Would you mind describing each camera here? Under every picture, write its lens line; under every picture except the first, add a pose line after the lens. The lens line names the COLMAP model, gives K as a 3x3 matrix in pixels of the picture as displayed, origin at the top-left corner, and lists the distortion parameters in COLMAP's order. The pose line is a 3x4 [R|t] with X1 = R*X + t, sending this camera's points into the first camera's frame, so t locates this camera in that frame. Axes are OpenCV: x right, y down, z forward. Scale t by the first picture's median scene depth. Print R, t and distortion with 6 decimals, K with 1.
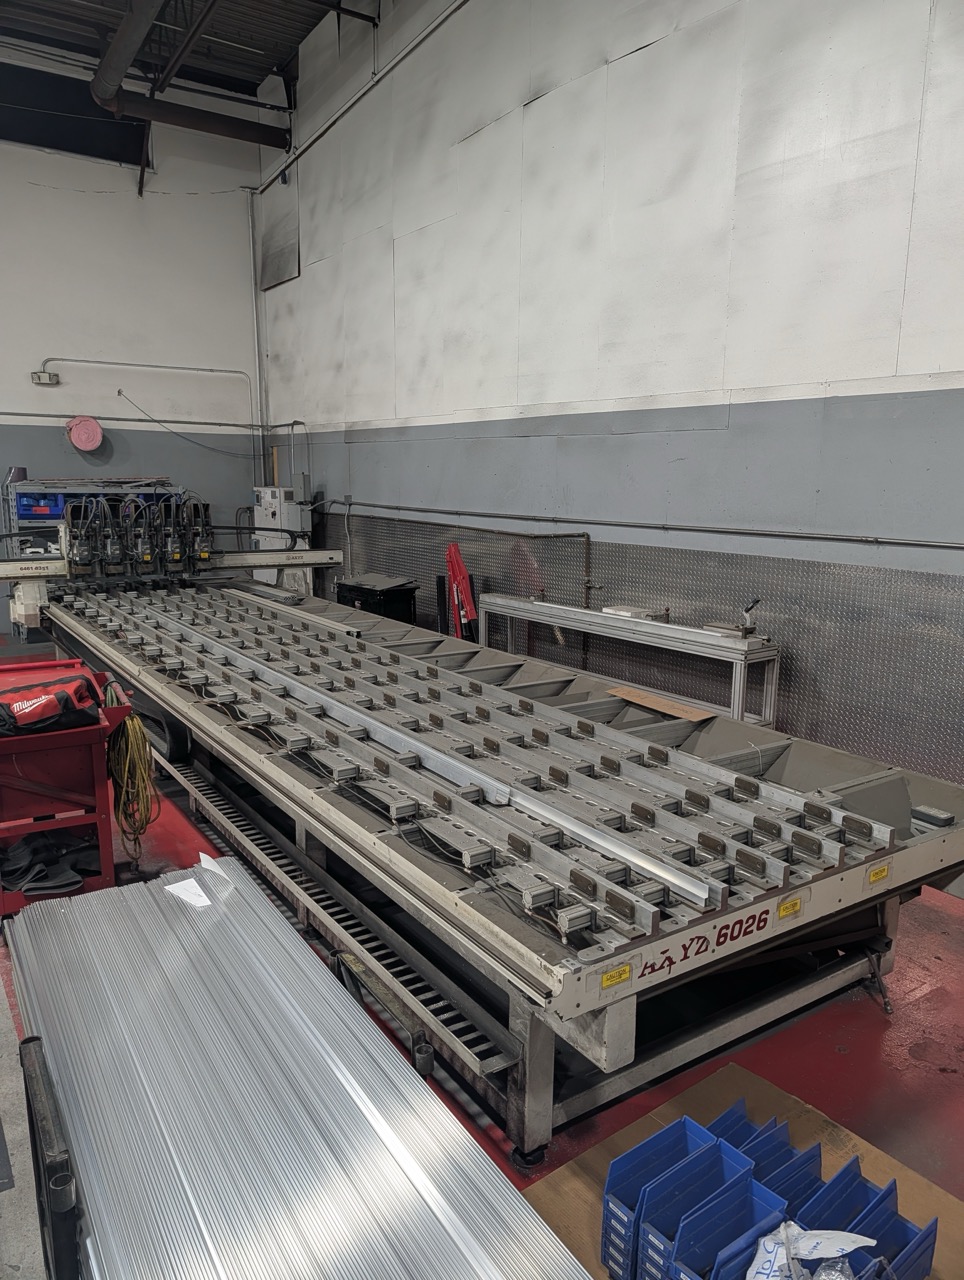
lens RADIAL K [[914.8, 0, 488.4], [0, 914.8, 644.6], [0, 0, 1]] dist [0.005391, 0.004263]
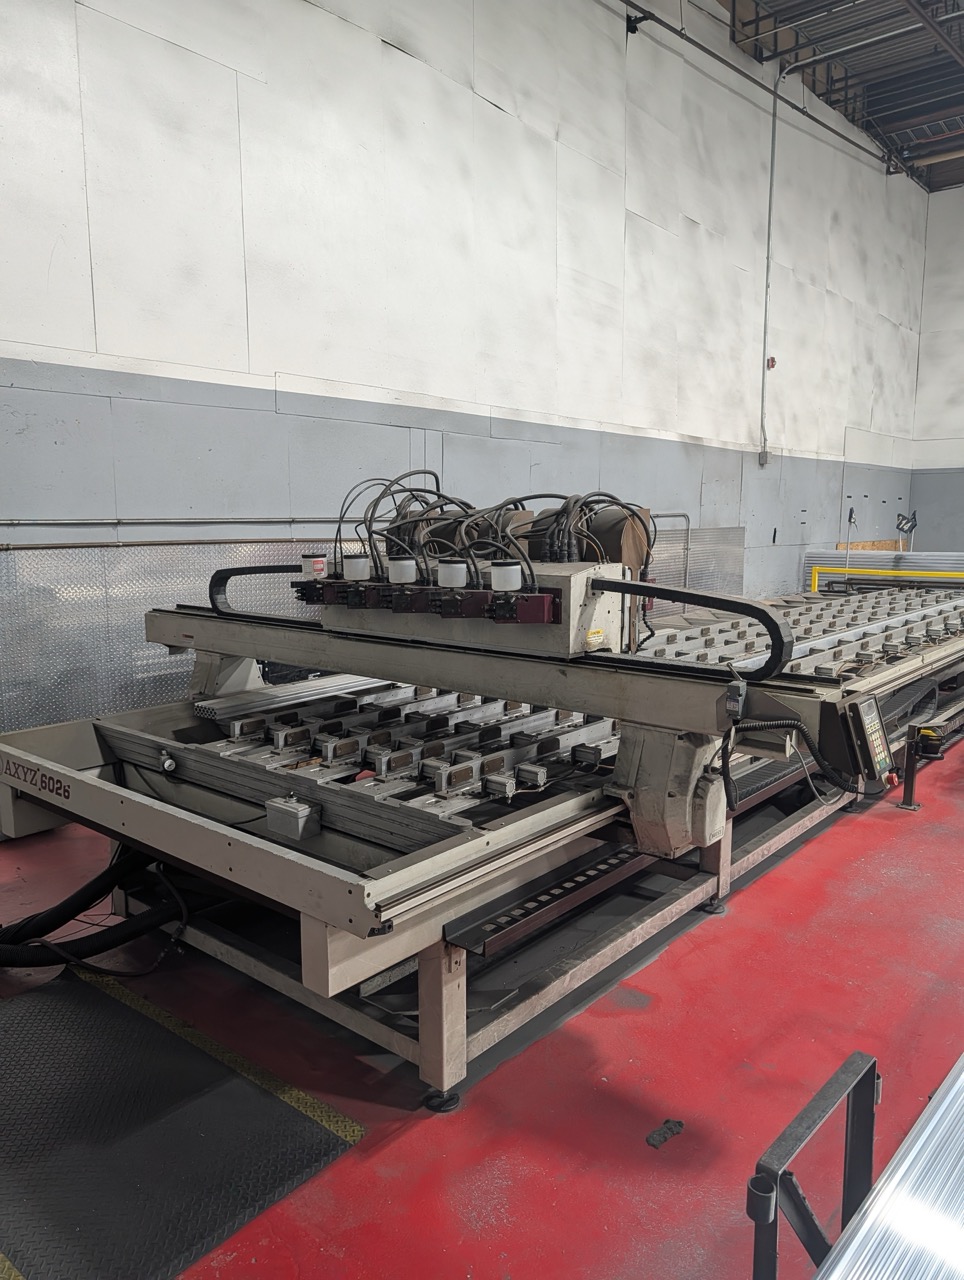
lens RADIAL K [[914.8, 0, 488.4], [0, 914.8, 644.6], [0, 0, 1]] dist [0.005391, 0.004263]
pose [[-0.281084, -0.149967, 0.947893, -0.624189], [0.178937, 0.962204, 0.205292, -0.141994], [-0.942854, 0.227317, -0.243626, 0.874435]]
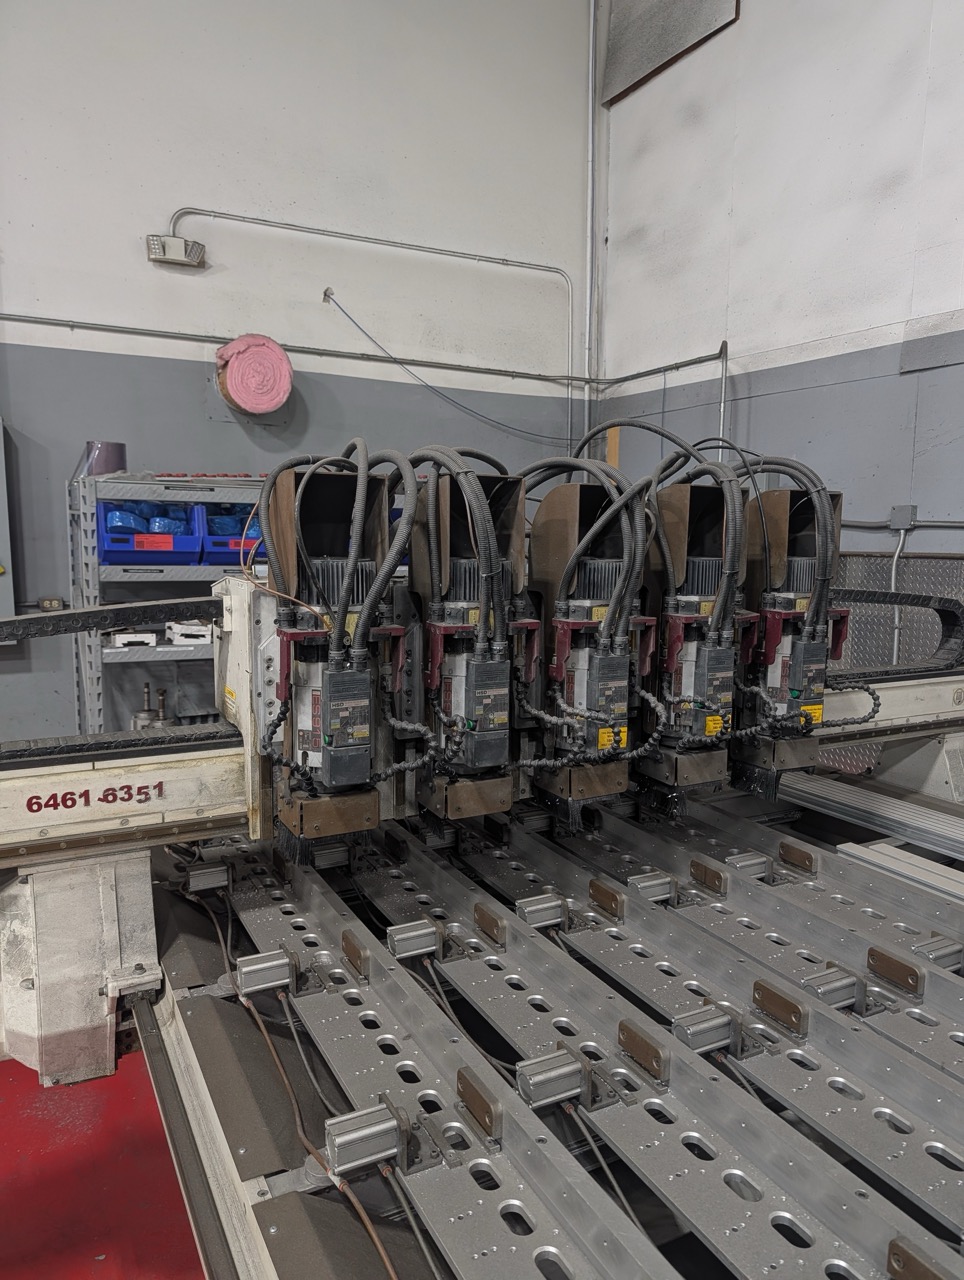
lens RADIAL K [[914.8, 0, 488.4], [0, 914.8, 644.6], [0, 0, 1]] dist [0.005391, 0.004263]
pose [[0.994331, 0.015728, -0.105155, -0.294751], [-0.021800, 0.998145, -0.056838, -0.080569], [0.104066, 0.058809, 0.992830, 0.610034]]
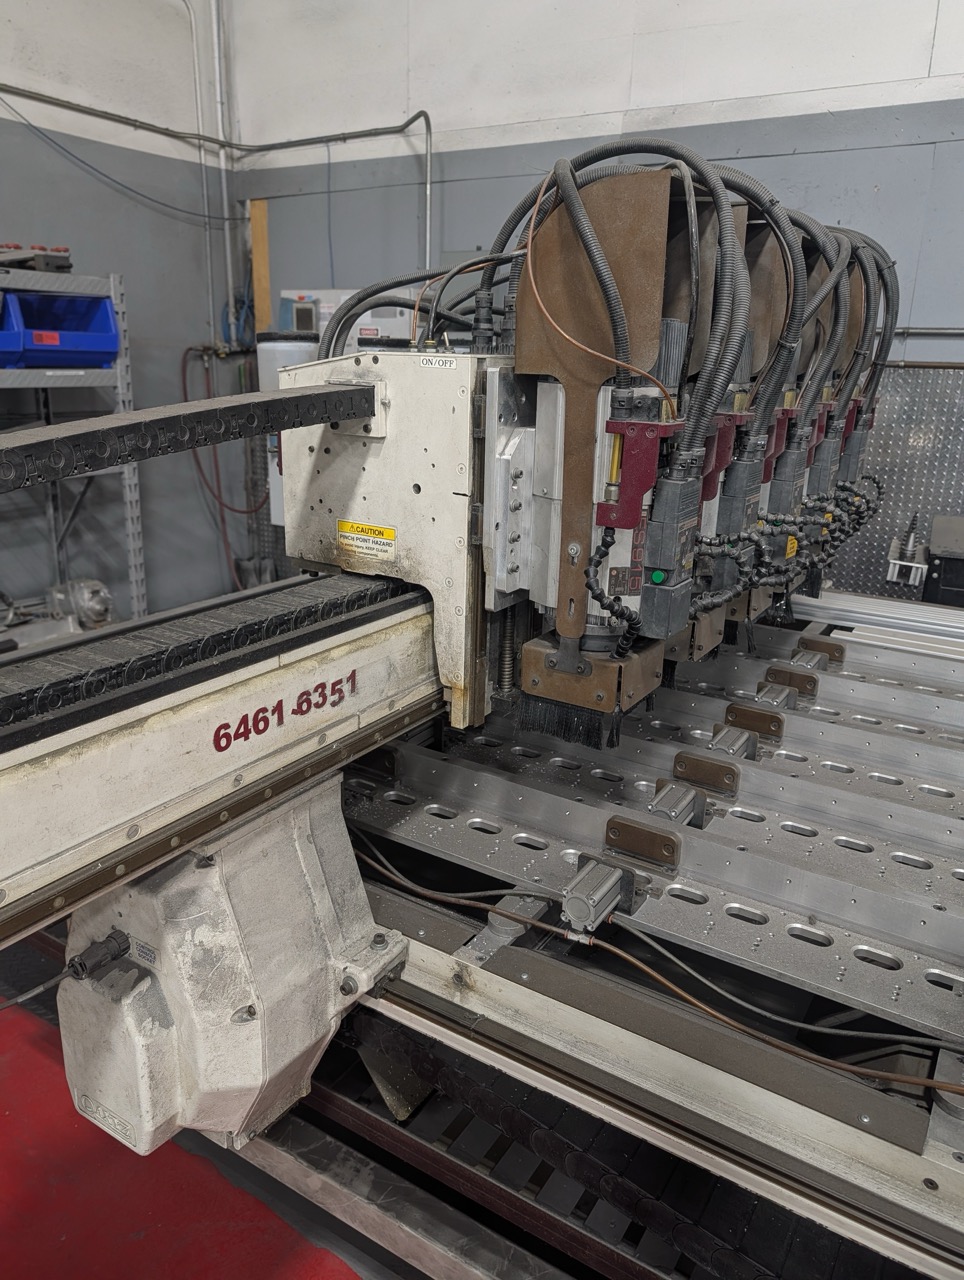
lens RADIAL K [[923.4, 0, 469.6], [0, 923.4, 621.1], [0, 0, 1]] dist [0.007195, -0.000177]
pose [[0.915889, -0.099487, 0.388908, -0.392908], [0.057197, 0.991261, 0.118874, -0.081922], [-0.397335, -0.086631, 0.913575, 0.660550]]
